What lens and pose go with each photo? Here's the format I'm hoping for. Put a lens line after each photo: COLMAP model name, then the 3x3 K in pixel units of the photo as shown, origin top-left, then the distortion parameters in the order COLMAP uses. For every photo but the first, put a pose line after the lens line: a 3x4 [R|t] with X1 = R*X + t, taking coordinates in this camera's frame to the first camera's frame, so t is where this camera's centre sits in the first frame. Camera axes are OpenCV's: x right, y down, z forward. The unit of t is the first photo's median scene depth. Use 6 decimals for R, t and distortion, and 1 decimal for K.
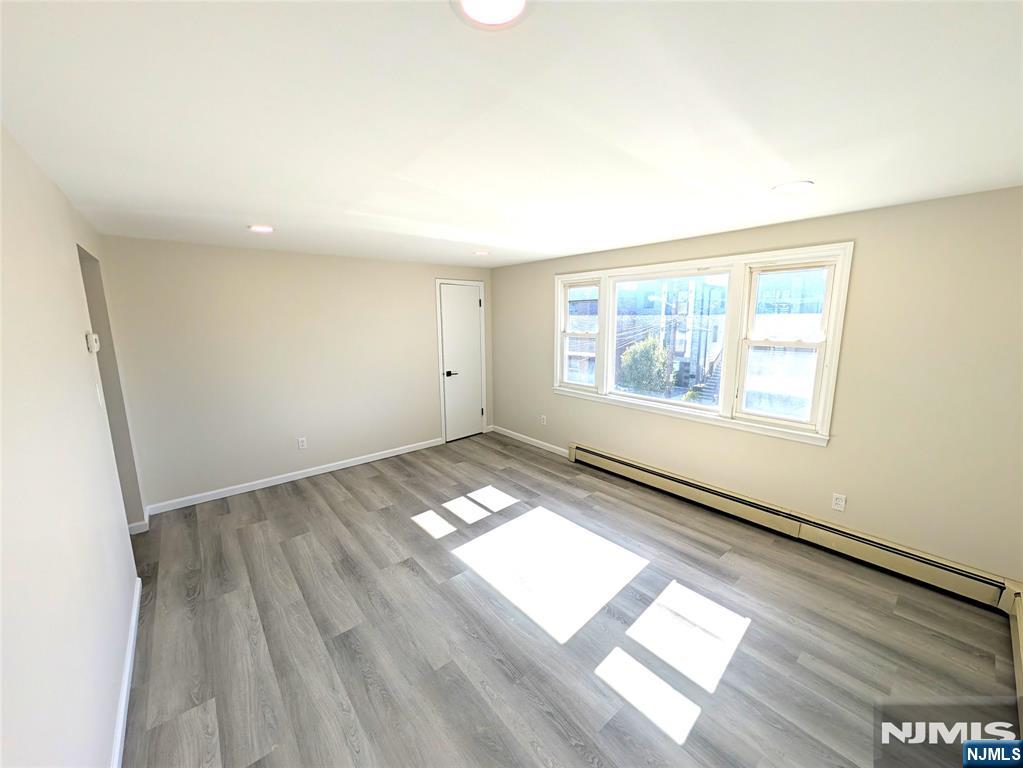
lens RADIAL K [[396.0, 0, 512.9], [0, 396.0, 383.7], [0, 0, 1]] dist [-0.001753, 0.001038]
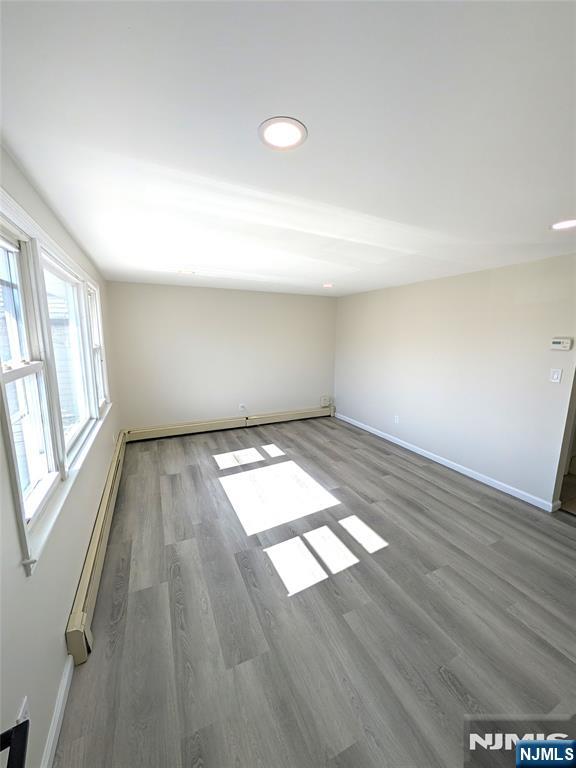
lens RADIAL K [[297.3, 0, 290.2], [0, 297.3, 383.5], [0, 0, 1]] dist [-0.001753, 0.001038]
pose [[-0.967192, -0.040430, 0.250808, -0.204779], [0.044116, 0.945527, 0.322540, -0.268258], [-0.250186, 0.323023, -0.912723, 1.666750]]
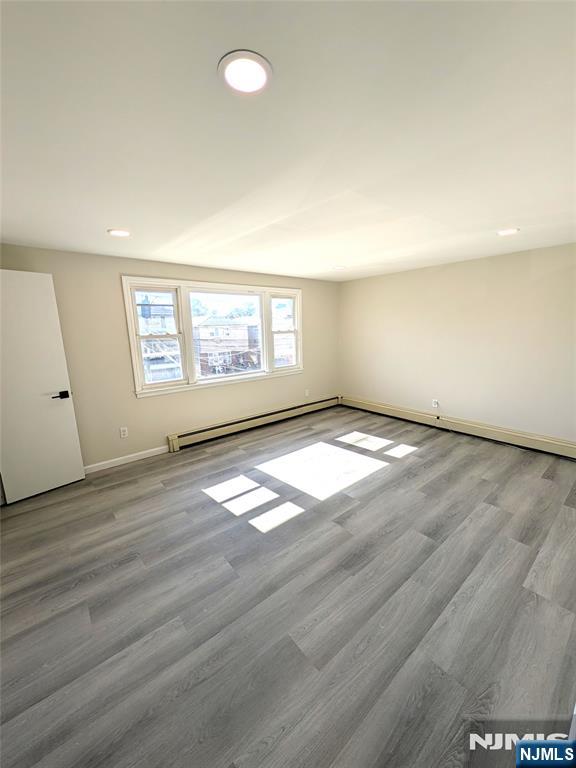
lens RADIAL K [[297.3, 0, 286.3], [0, 297.3, 385.3], [0, 0, 1]] dist [-0.001753, 0.001038]
pose [[0.010525, -0.184345, 0.982805, -0.909684], [0.193076, 0.964739, 0.178889, -0.101871], [-0.981127, 0.187873, 0.045746, 0.903444]]
